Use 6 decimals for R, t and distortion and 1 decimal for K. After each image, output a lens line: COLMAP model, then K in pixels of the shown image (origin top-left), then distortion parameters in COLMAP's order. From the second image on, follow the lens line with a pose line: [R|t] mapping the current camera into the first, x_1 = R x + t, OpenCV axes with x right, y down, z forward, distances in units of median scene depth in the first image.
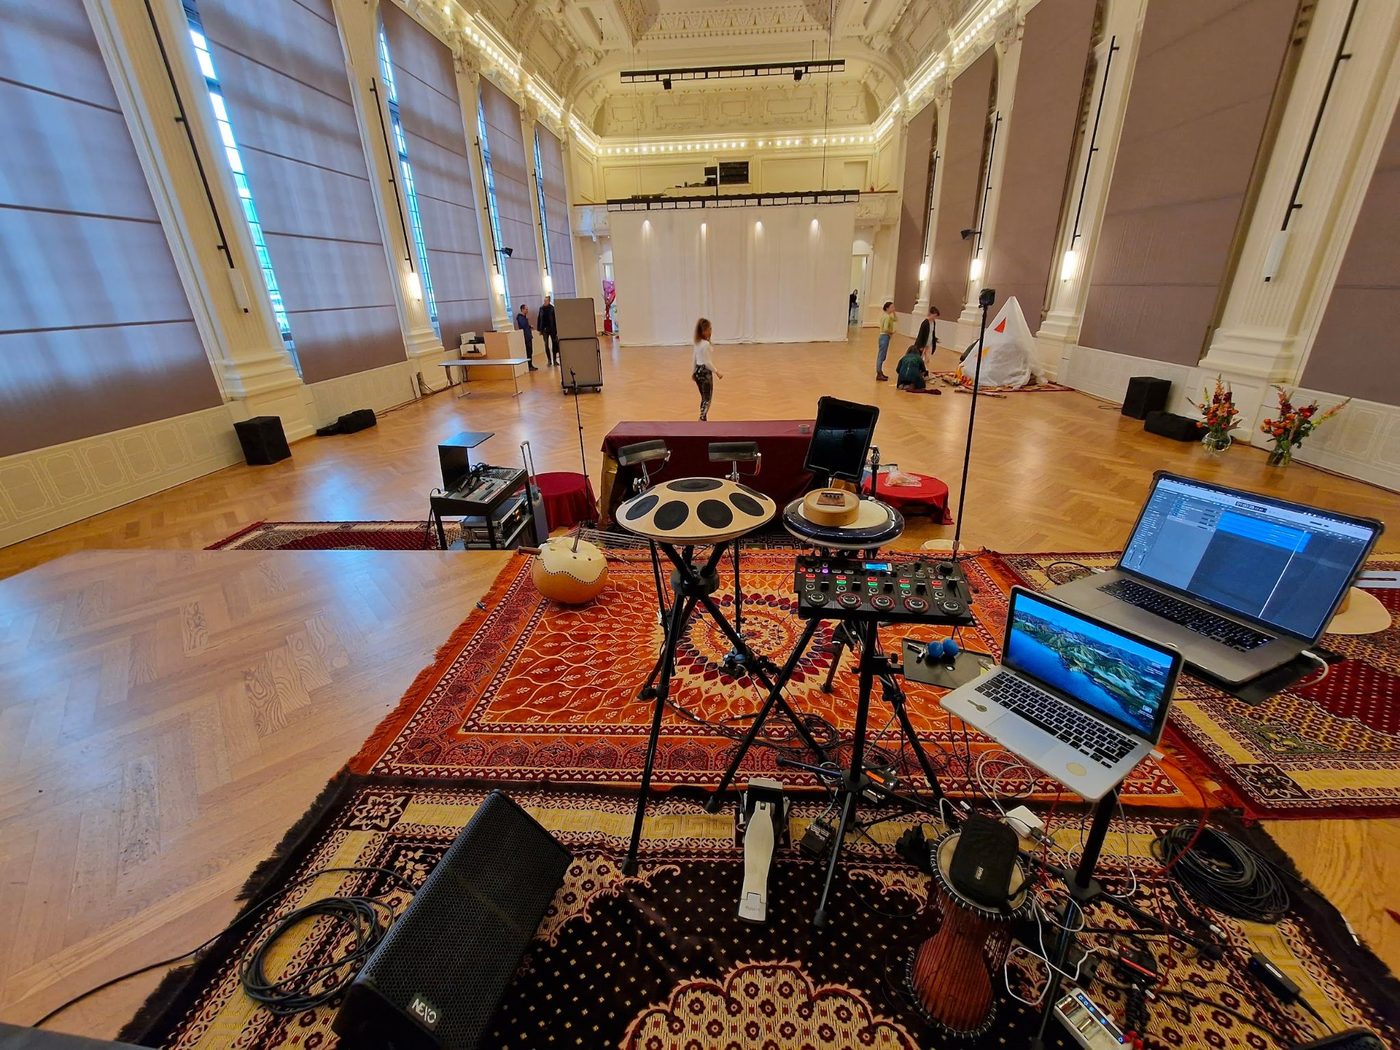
lens RADIAL K [[582.3, 0, 704.0], [0, 582.3, 524.5], [0, 0, 1]] dist [0.008368, -0.000196]
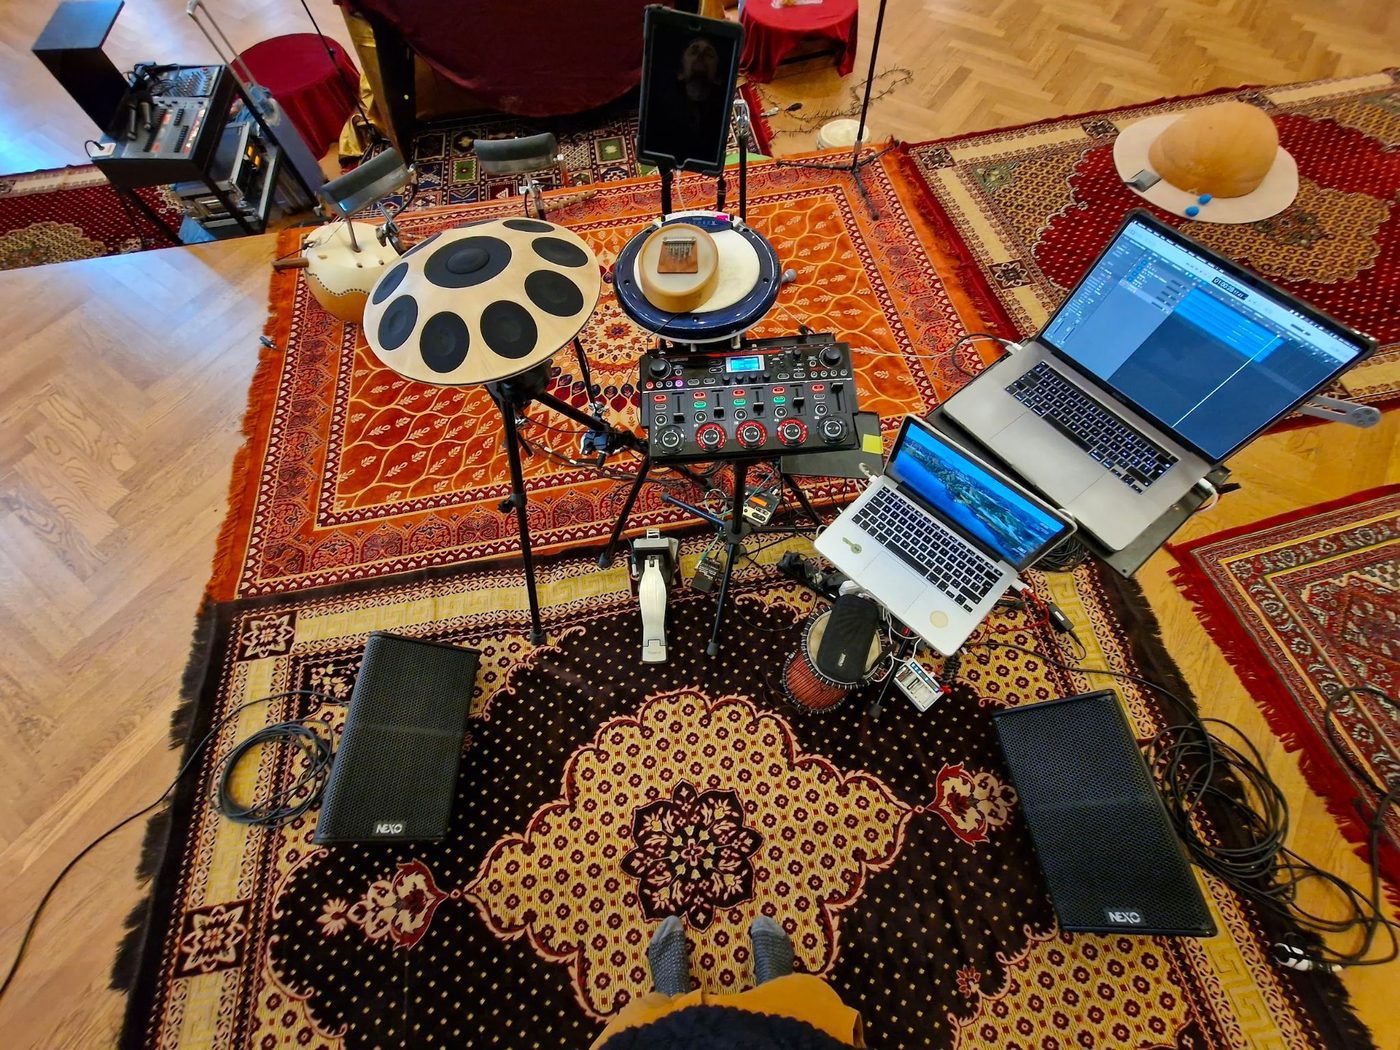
lens RADIAL K [[582.3, 0, 699.4], [0, 582.3, 524.1], [0, 0, 1]] dist [0.008368, -0.000196]
pose [[0.975577, -0.204152, 0.081069, 0.120683], [0.100276, 0.742281, 0.662543, -0.254709], [-0.195436, -0.638232, 0.744624, 0.281026]]
